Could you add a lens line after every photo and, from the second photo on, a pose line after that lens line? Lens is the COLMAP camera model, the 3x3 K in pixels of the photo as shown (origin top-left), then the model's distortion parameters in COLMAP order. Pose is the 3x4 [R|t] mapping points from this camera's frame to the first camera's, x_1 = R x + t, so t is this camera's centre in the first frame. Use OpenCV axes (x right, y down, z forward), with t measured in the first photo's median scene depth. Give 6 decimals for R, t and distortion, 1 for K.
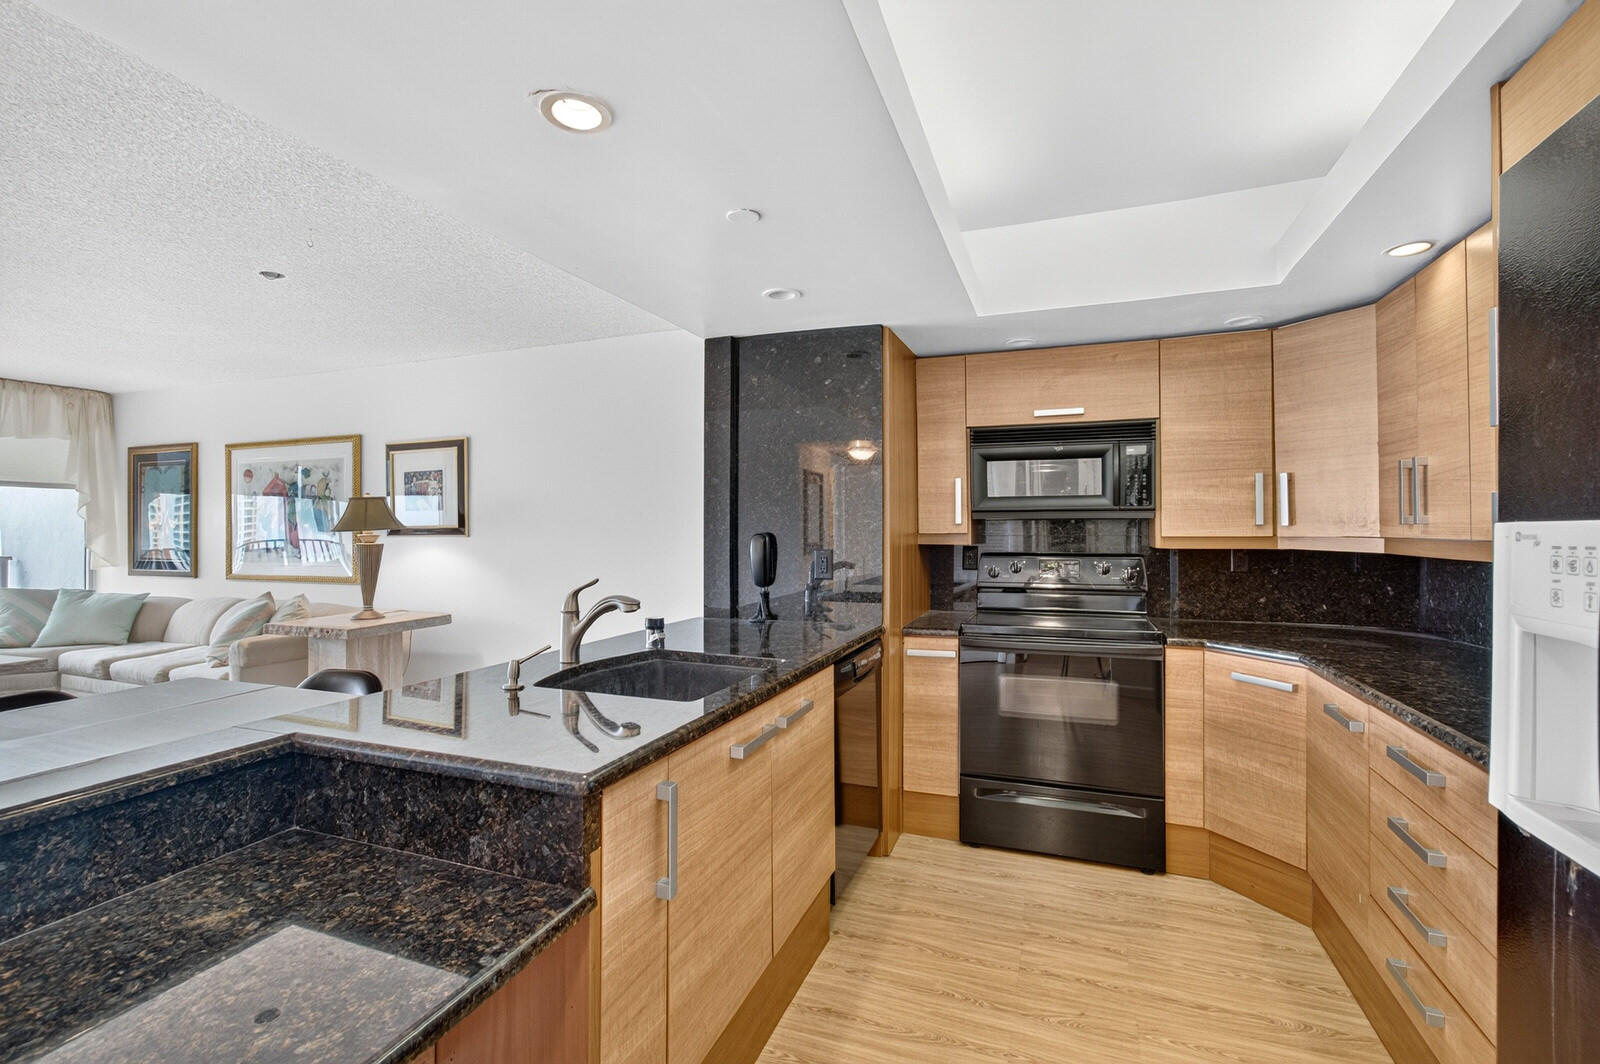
lens RADIAL K [[707.3, 0, 800.0], [0, 707.3, 525.4], [0, 0, 1]] dist [-0.002869, 0.000223]
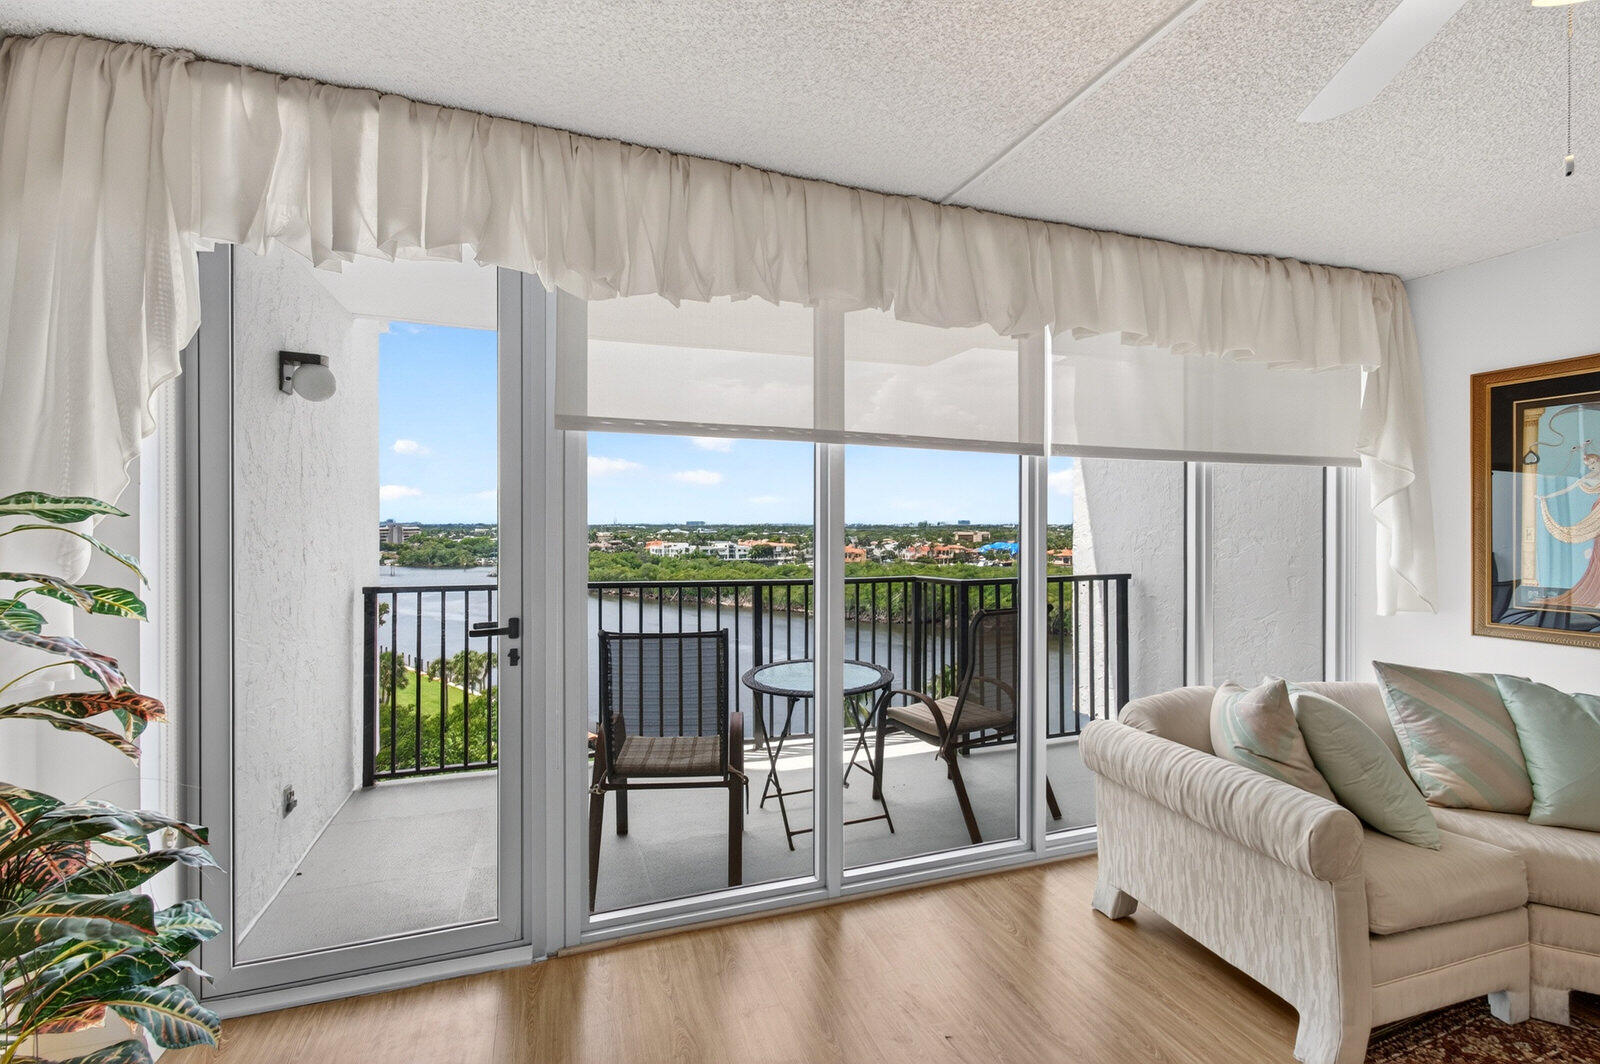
lens RADIAL K [[706.9, 0, 791.0], [0, 706.9, 531.2], [0, 0, 1]] dist [0.002199, 0.000408]
pose [[0.639480, 0.007952, -0.768766, -1.762815], [0.004424, 0.999892, 0.014022, -0.020987], [0.768795, -0.012368, 0.639376, 0.639013]]
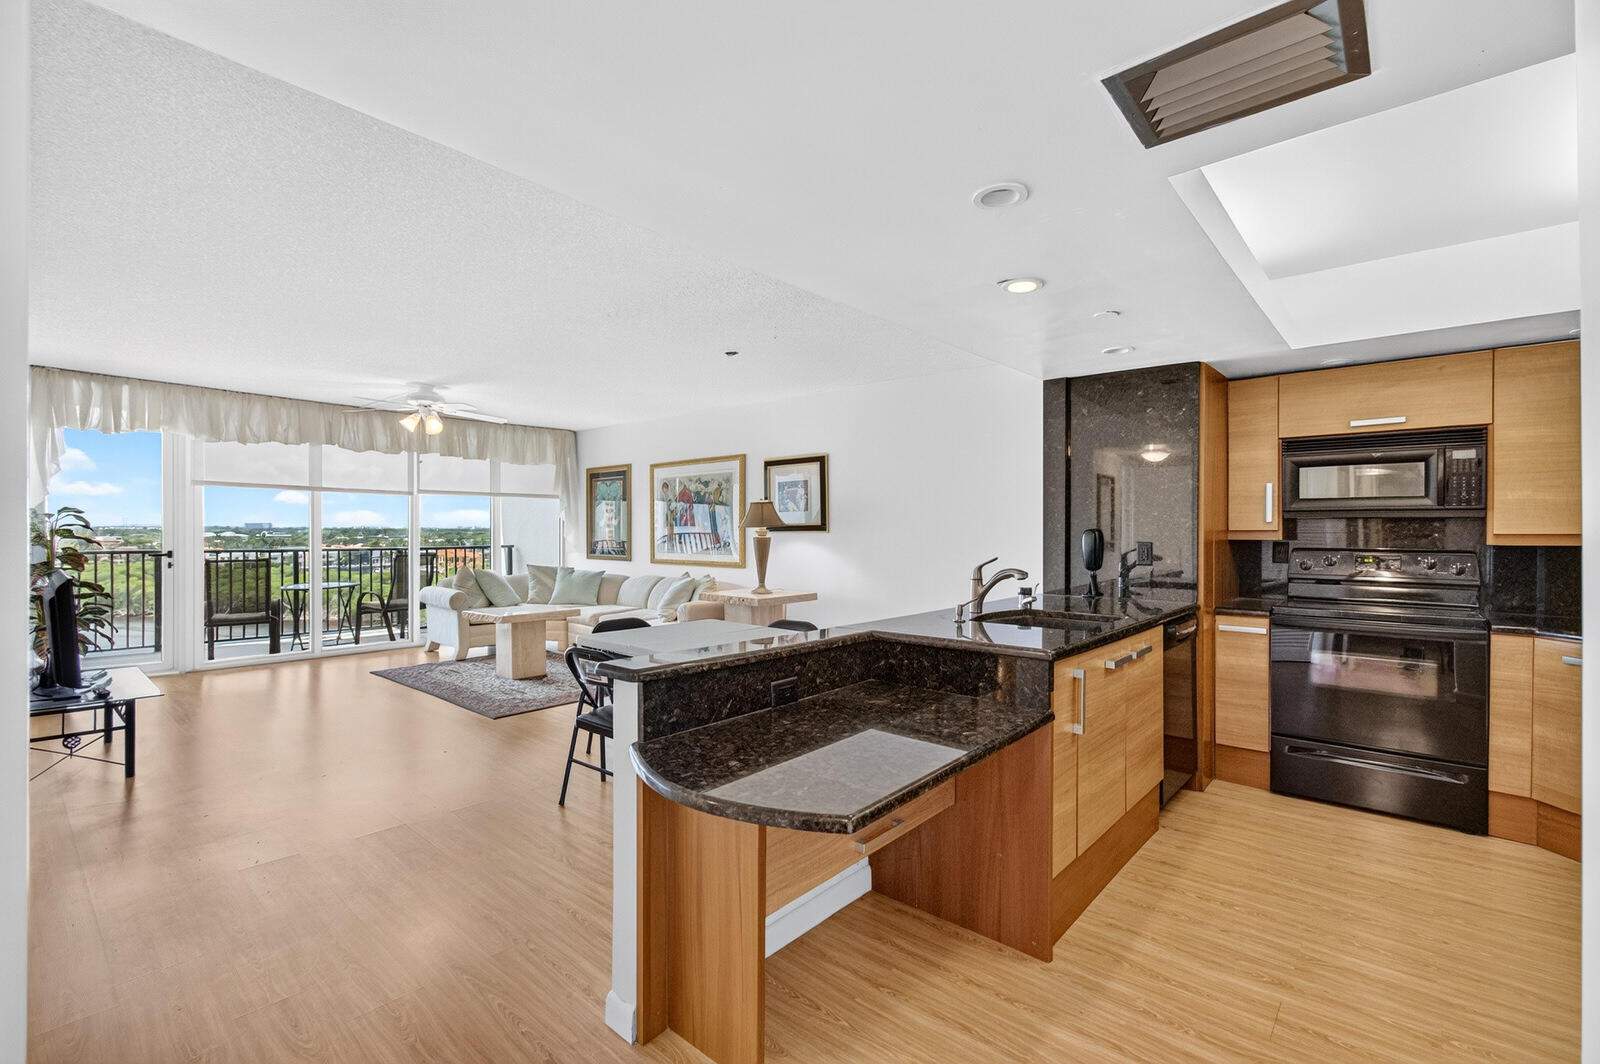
lens RADIAL K [[706.9, 0, 791.0], [0, 706.9, 531.2], [0, 0, 1]] dist [0.002199, 0.000408]
pose [[0.933698, 0.004051, -0.358040, -0.099038], [-0.000132, 0.999940, 0.010968, -0.000179], [0.358063, -0.010193, 0.933642, -0.387953]]
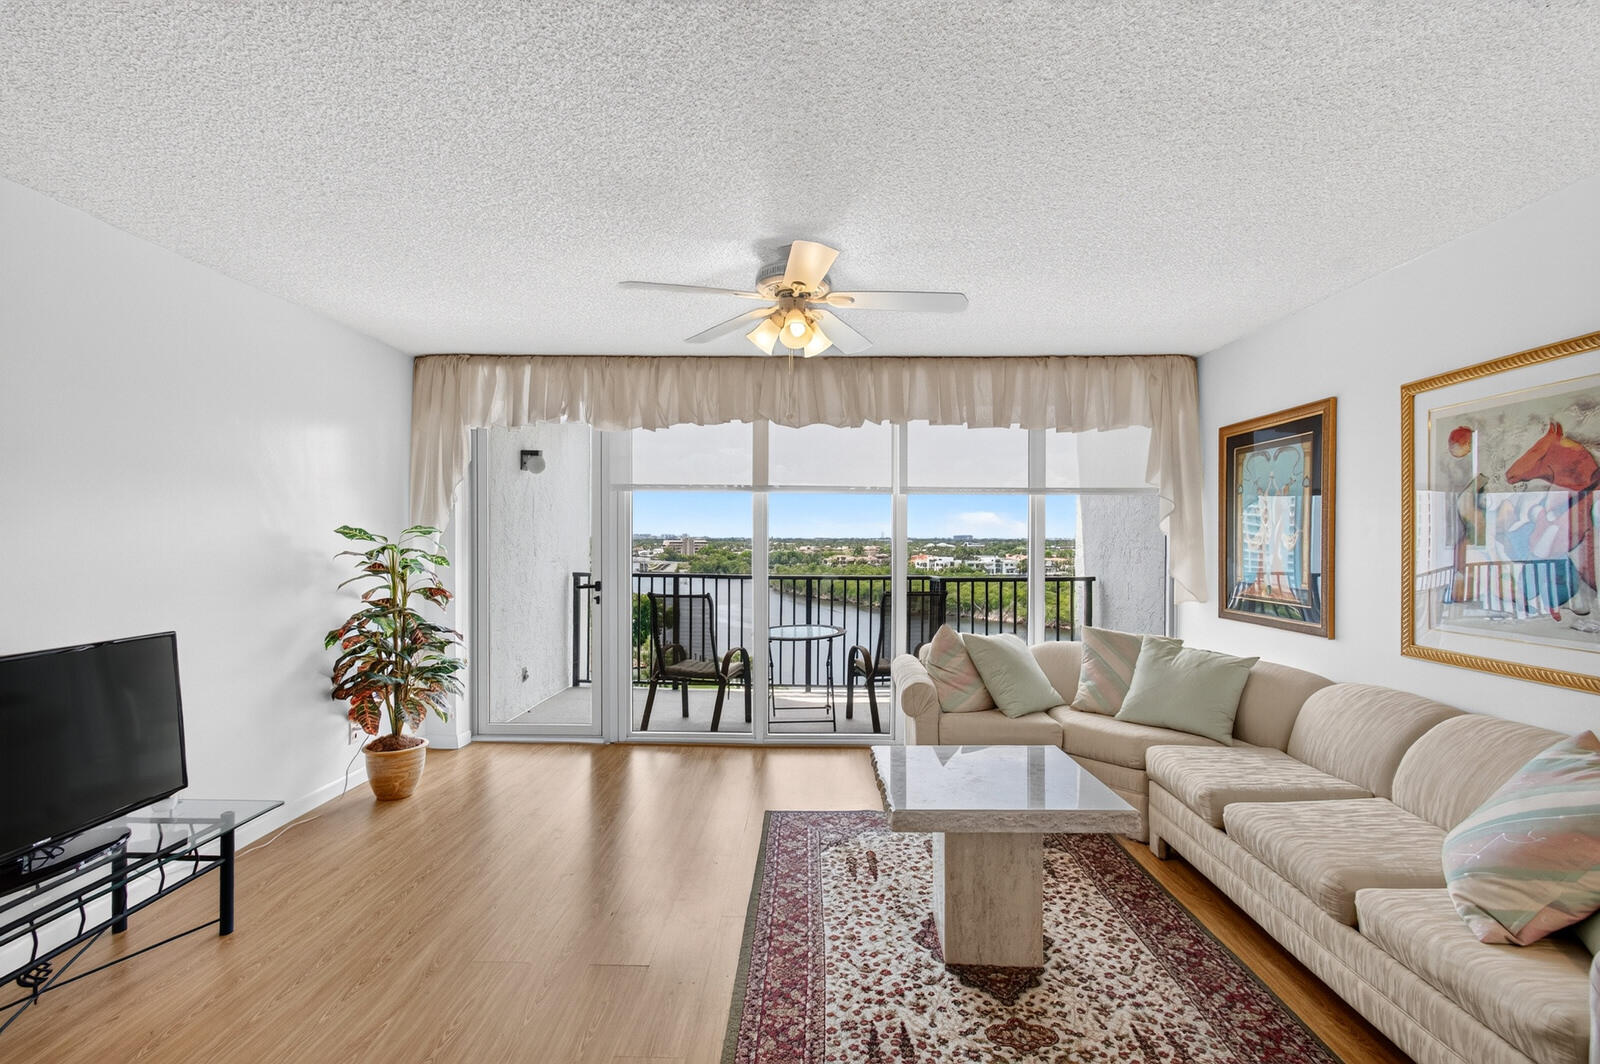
lens RADIAL K [[707.4, 0, 808.4], [0, 707.4, 549.5], [0, 0, 1]] dist [0.000938, -0.000013]
pose [[0.336585, 0.015767, -0.941521, -0.891799], [0.005134, 0.999814, 0.018579, -0.017154], [0.941639, -0.011087, 0.336441, 0.802882]]
